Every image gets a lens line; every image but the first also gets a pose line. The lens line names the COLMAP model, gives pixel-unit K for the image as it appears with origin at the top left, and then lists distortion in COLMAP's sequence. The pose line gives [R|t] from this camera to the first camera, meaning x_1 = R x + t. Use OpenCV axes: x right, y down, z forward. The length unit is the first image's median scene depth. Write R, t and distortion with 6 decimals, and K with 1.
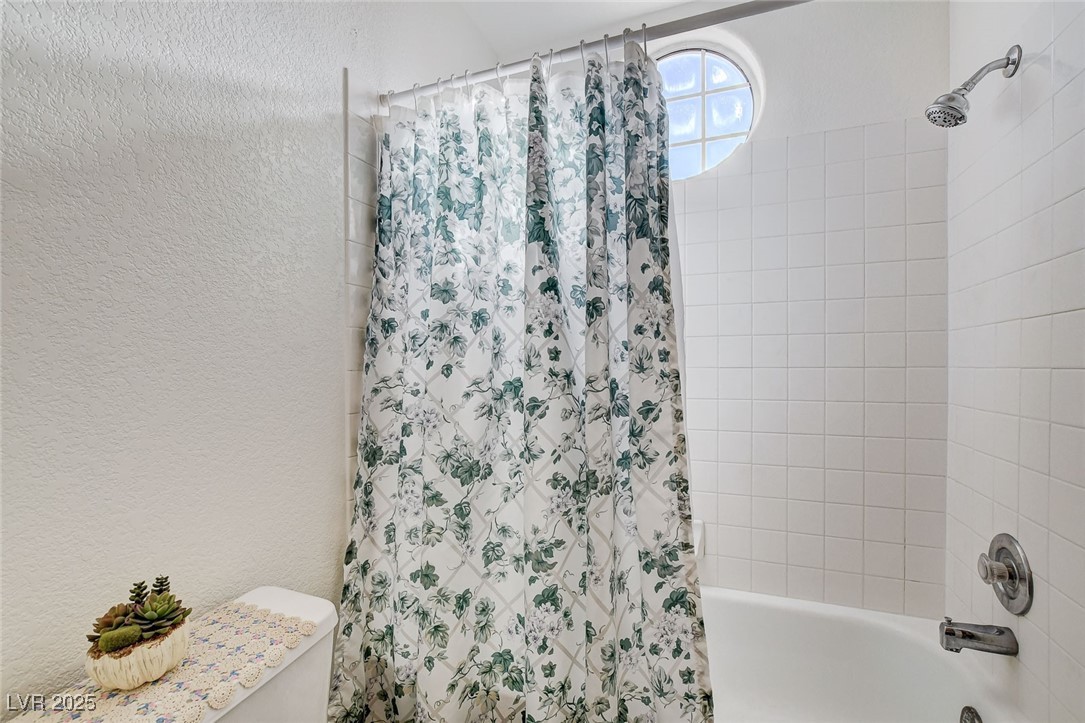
lens RADIAL K [[462.7, 0, 547.7], [0, 462.7, 364.6], [0, 0, 1]] dist [0.000201, 0.000158]
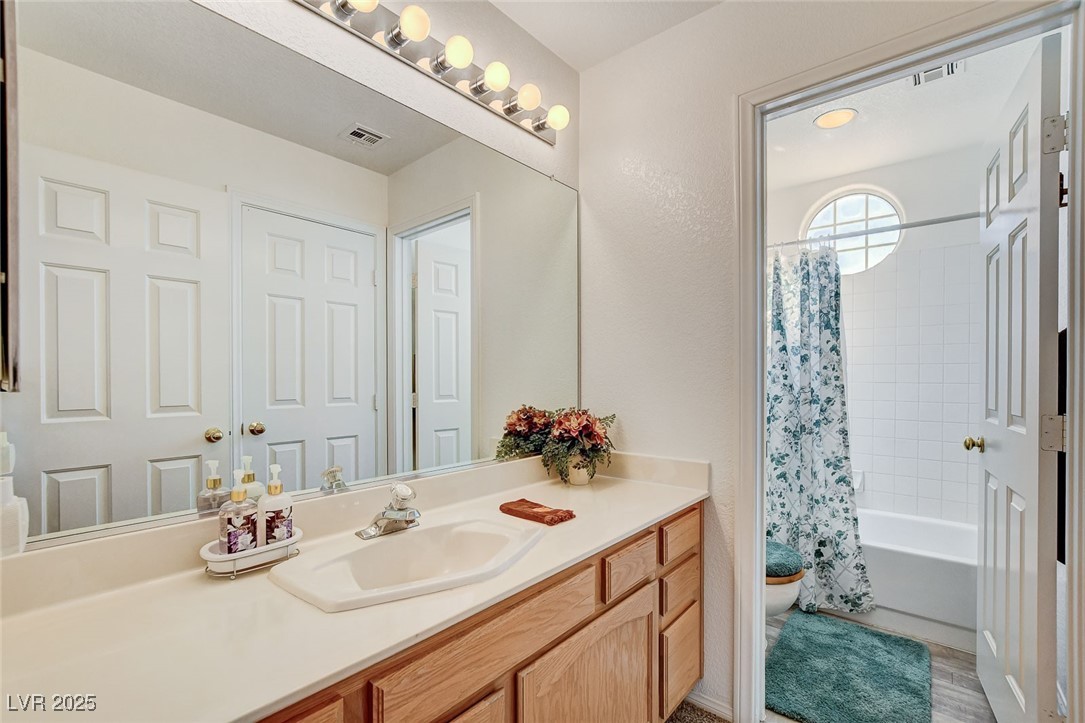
lens RADIAL K [[536.0, 0, 522.1], [0, 536.0, 375.7], [0, 0, 1]] dist [0.004718, 0.000118]
pose [[0.954047, 0.006411, -0.299588, -0.460516], [-0.001989, 0.999885, 0.015063, -0.069823], [0.299650, -0.013775, 0.953950, -2.095249]]
